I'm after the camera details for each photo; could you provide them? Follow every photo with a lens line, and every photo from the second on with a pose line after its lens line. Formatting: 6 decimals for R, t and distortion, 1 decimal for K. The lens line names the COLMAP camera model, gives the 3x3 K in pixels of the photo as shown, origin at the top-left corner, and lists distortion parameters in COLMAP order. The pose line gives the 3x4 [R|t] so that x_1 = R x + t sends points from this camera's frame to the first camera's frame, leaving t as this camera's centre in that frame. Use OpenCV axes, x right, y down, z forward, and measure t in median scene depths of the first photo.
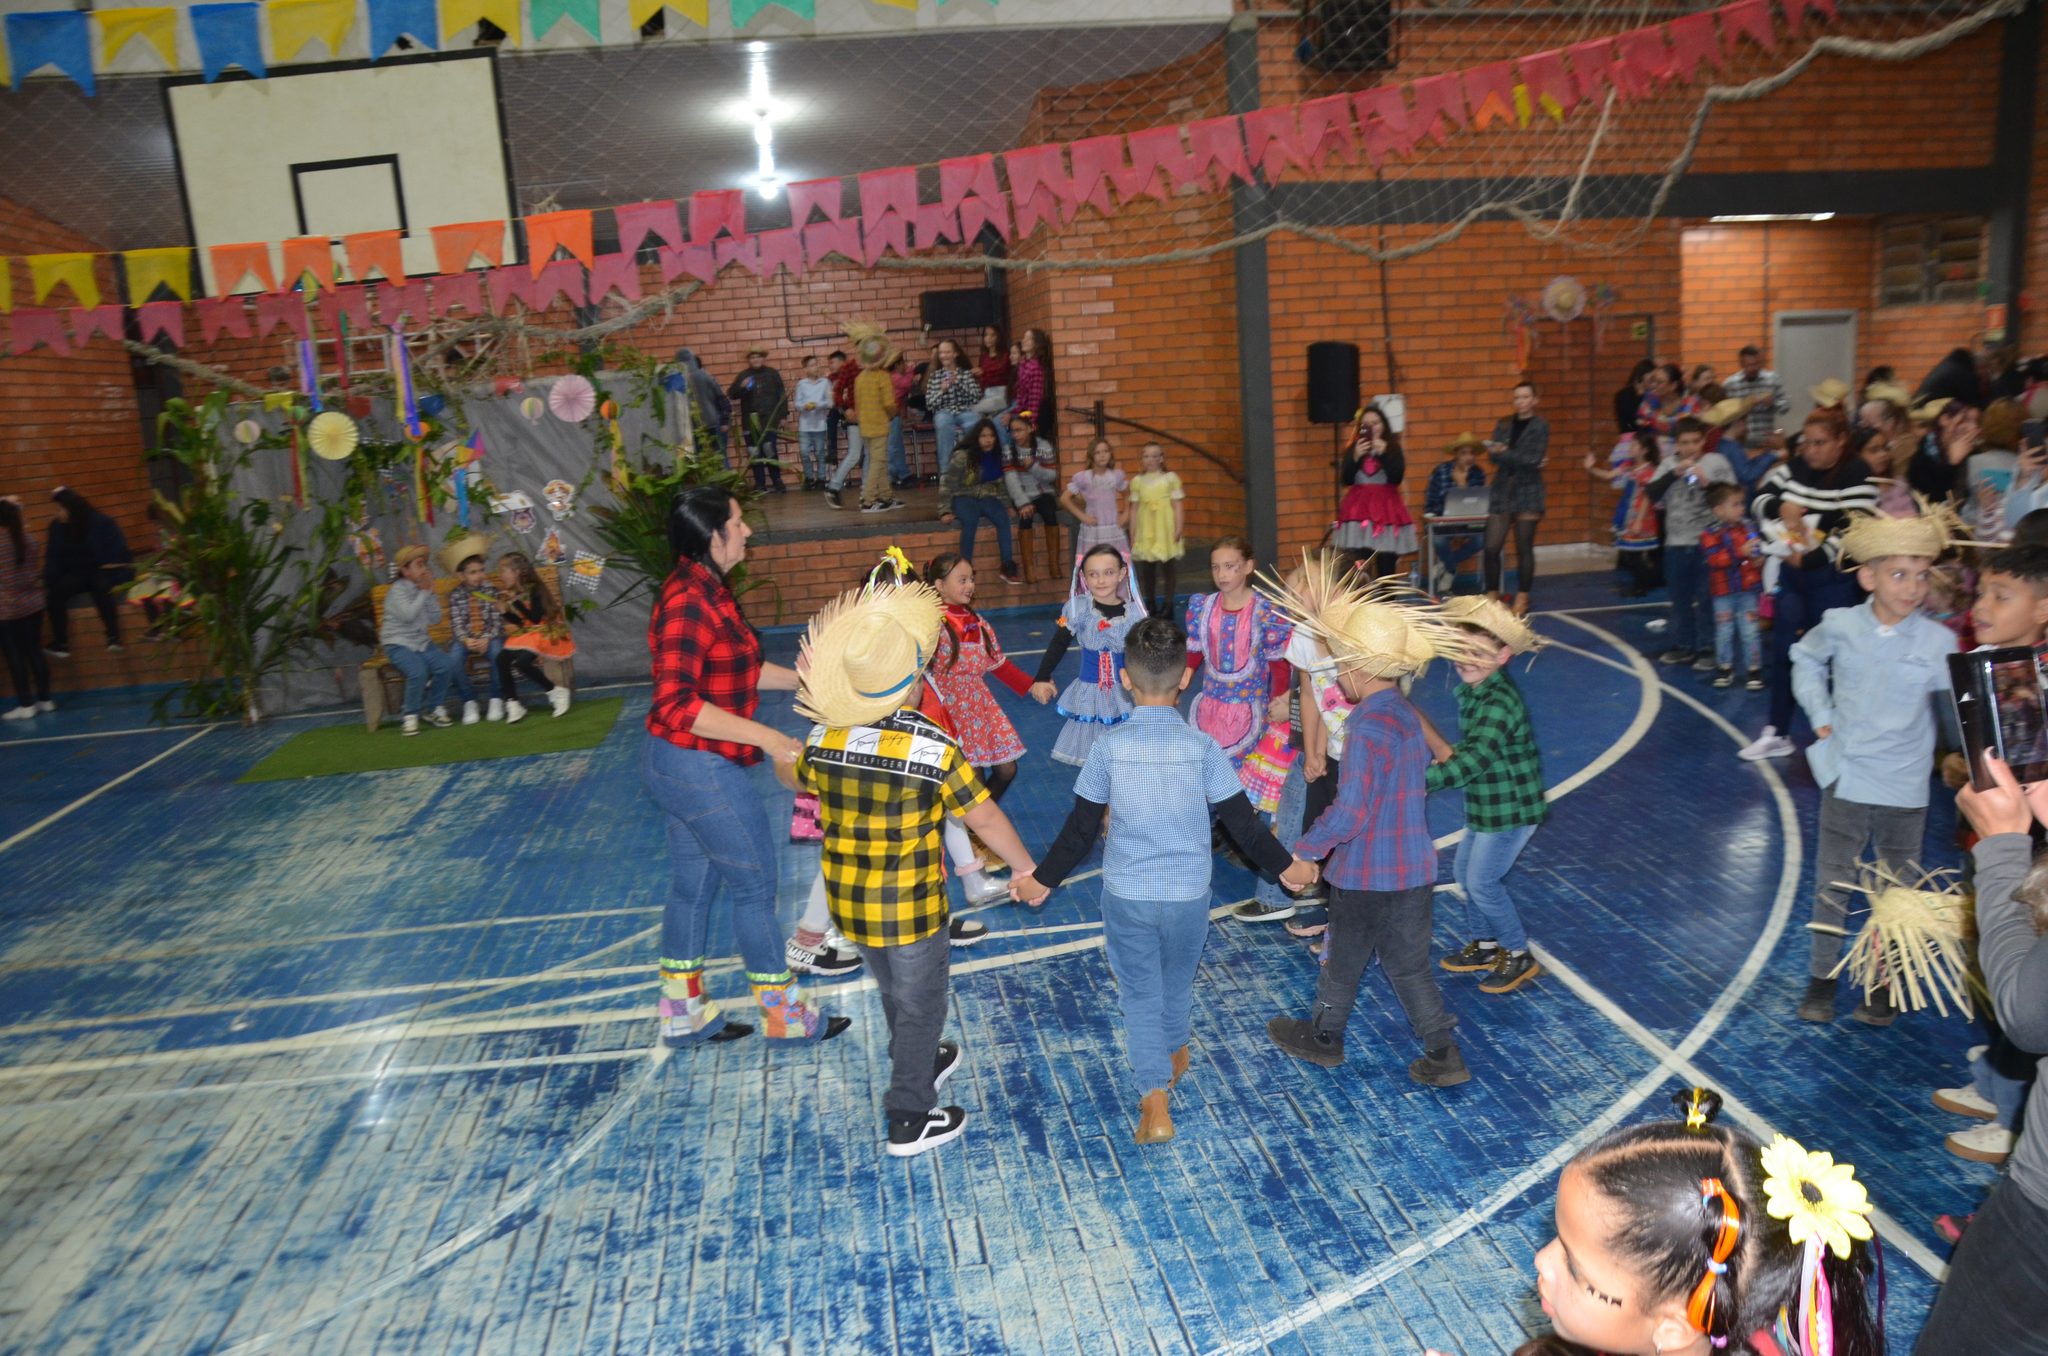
lens RADIAL K [[1589.0, 0, 1033.8], [0, 1589.0, 758.5], [0, 0, 1]] dist [-0.159269, 0.108242]
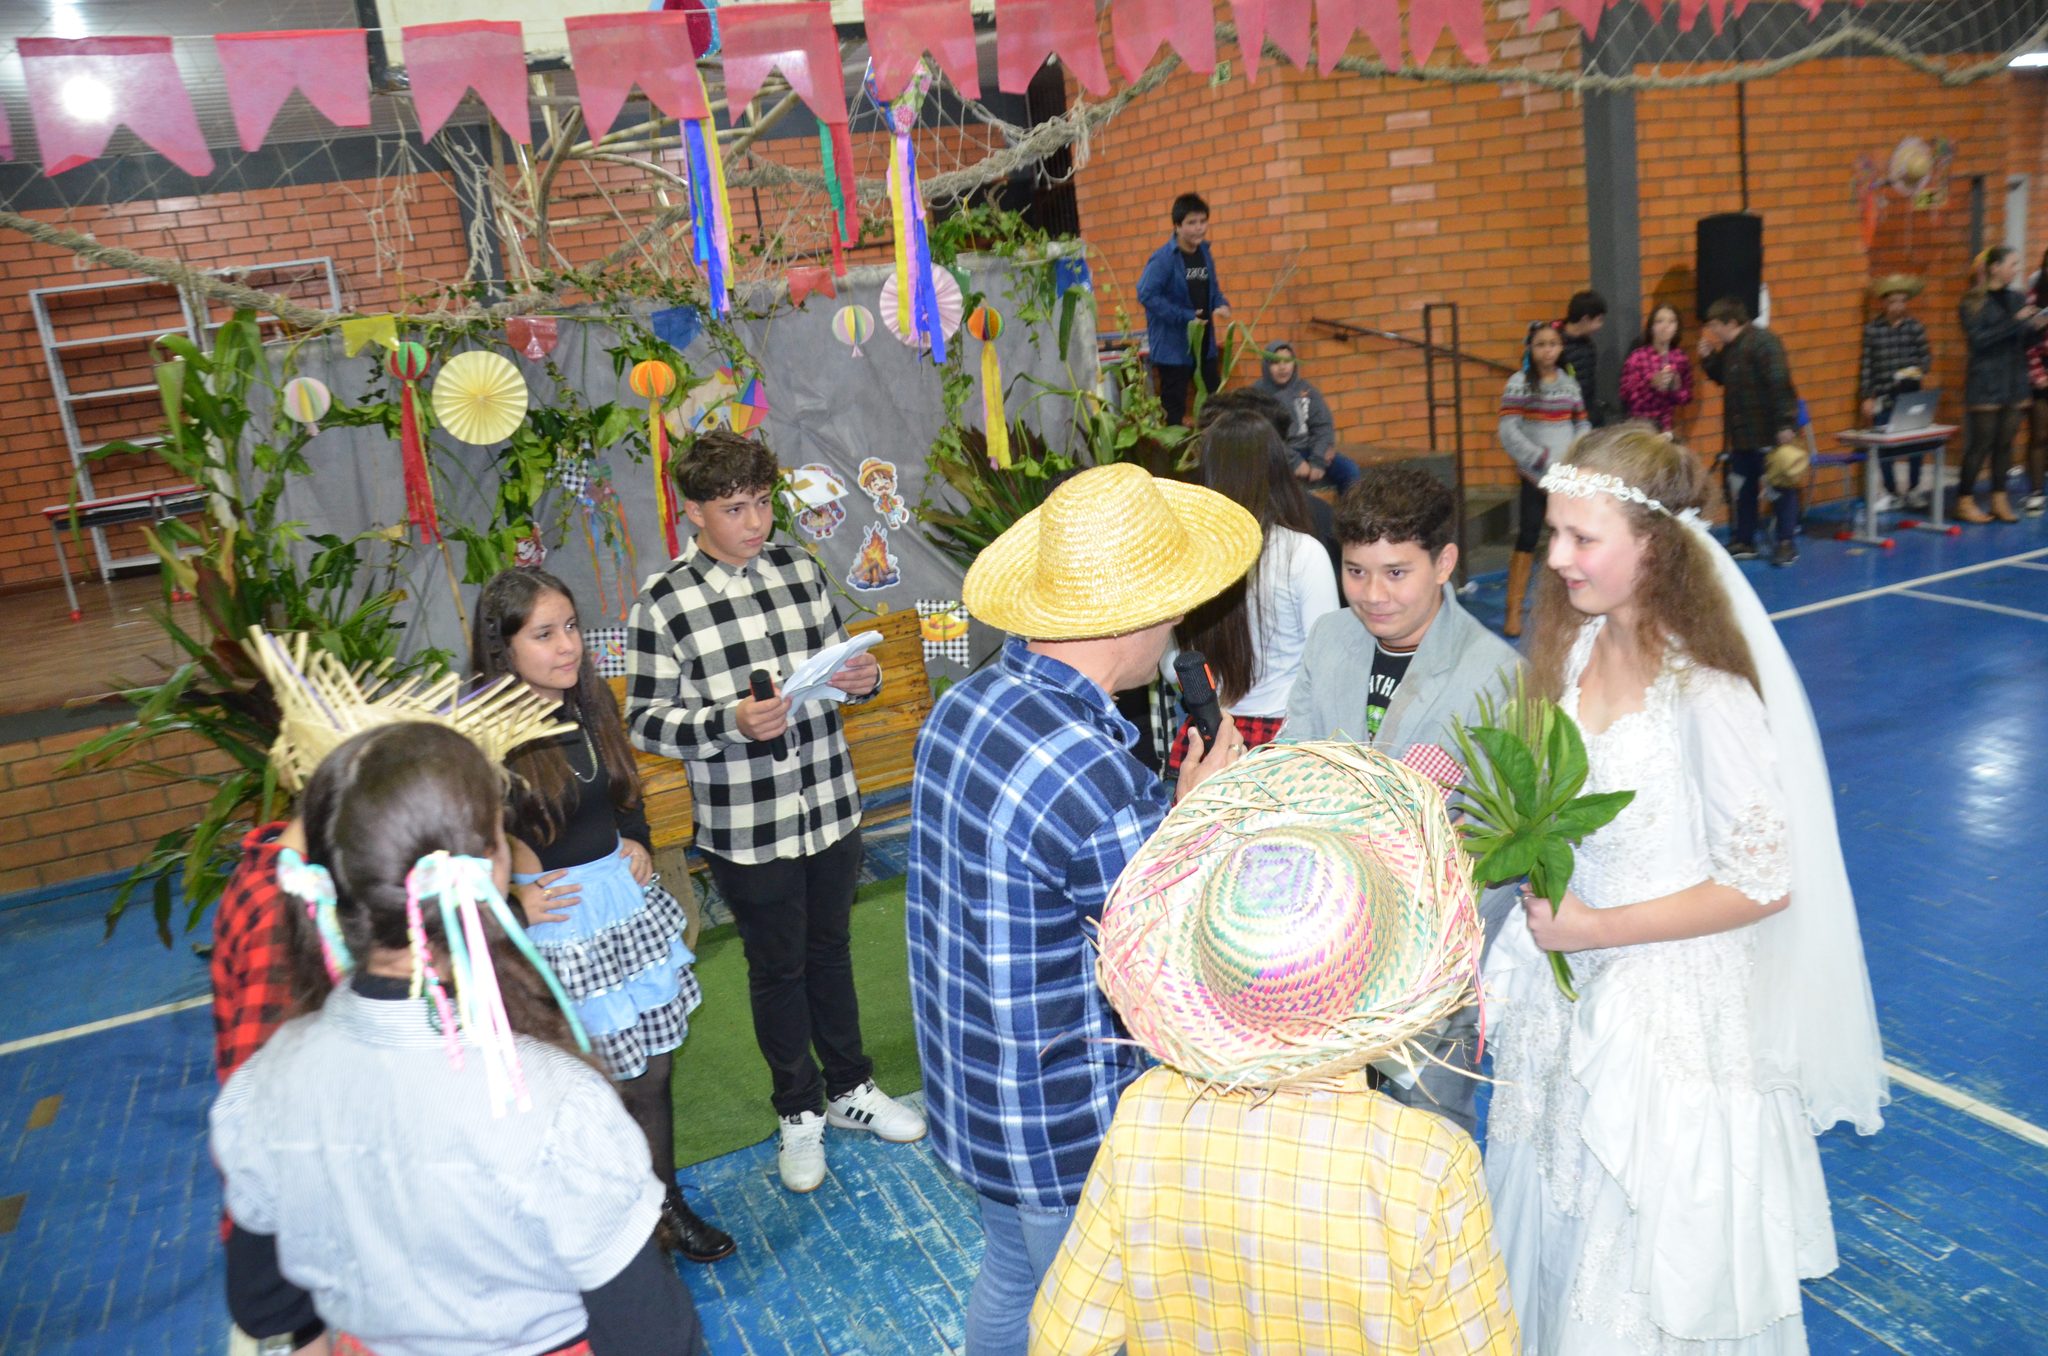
lens RADIAL K [[1589.0, 0, 1023.6], [0, 1589.0, 694.8], [0, 0, 1]] dist [-0.159269, 0.108242]
pose [[0.959979, -0.114375, 0.255655, -0.428763], [0.119589, 0.992811, -0.004889, -0.089651], [-0.253258, 0.035267, 0.966756, 0.468088]]
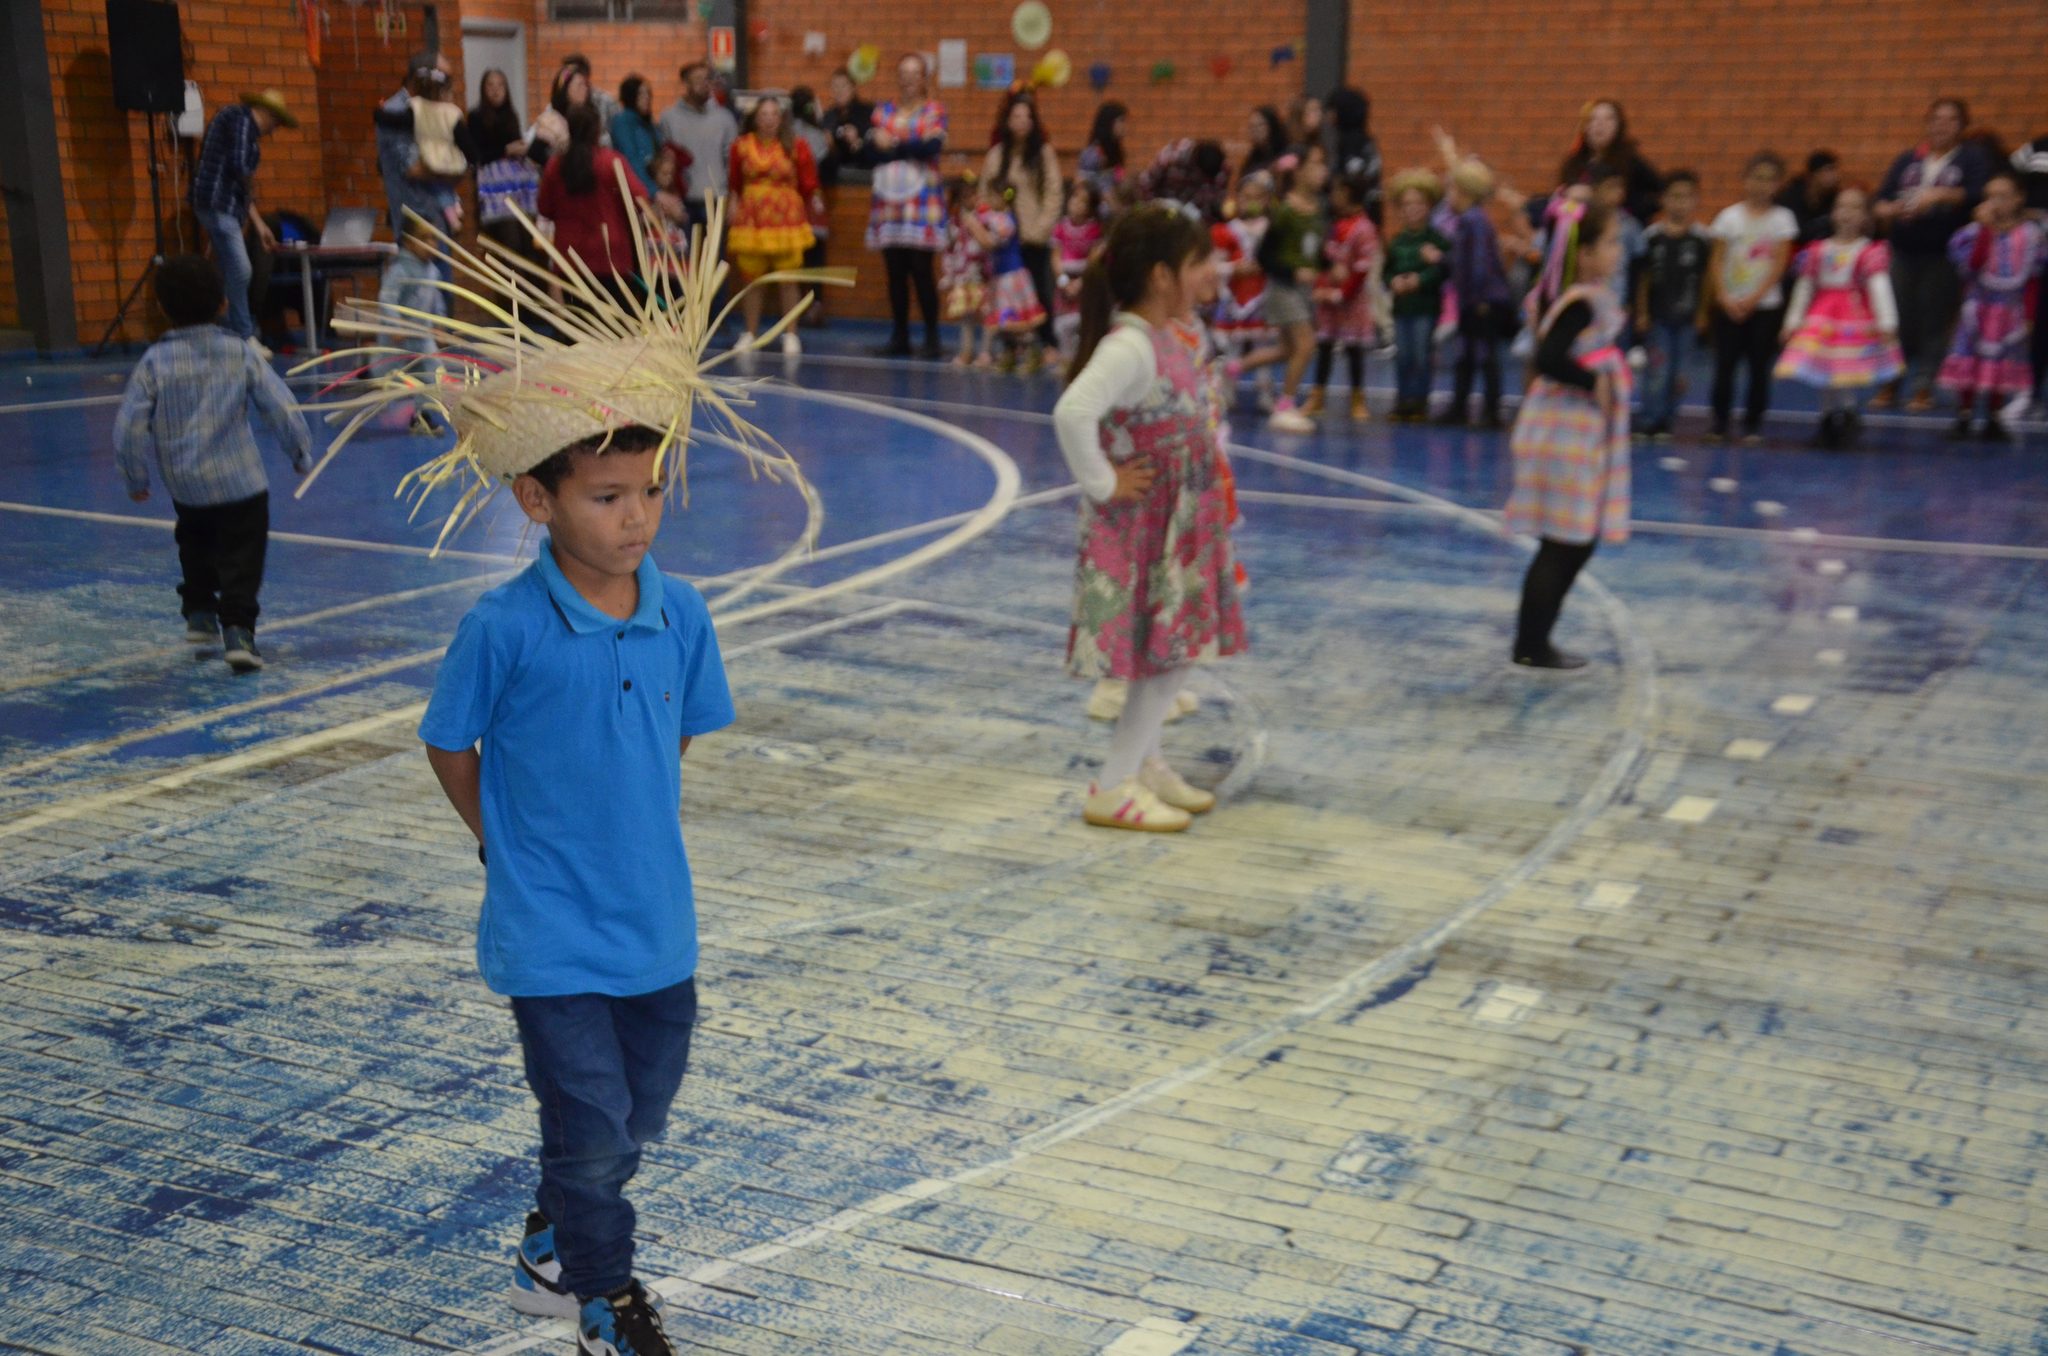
lens RADIAL K [[2555.0, 0, 1043.8], [0, 2555.0, 724.5], [0, 0, 1]] dist [0.111186, 0.000000]
pose [[0.574584, -0.123090, 0.809137, -0.732103], [0.150044, 0.987713, 0.043707, 0.095733], [-0.804575, 0.096293, 0.585993, -0.027506]]
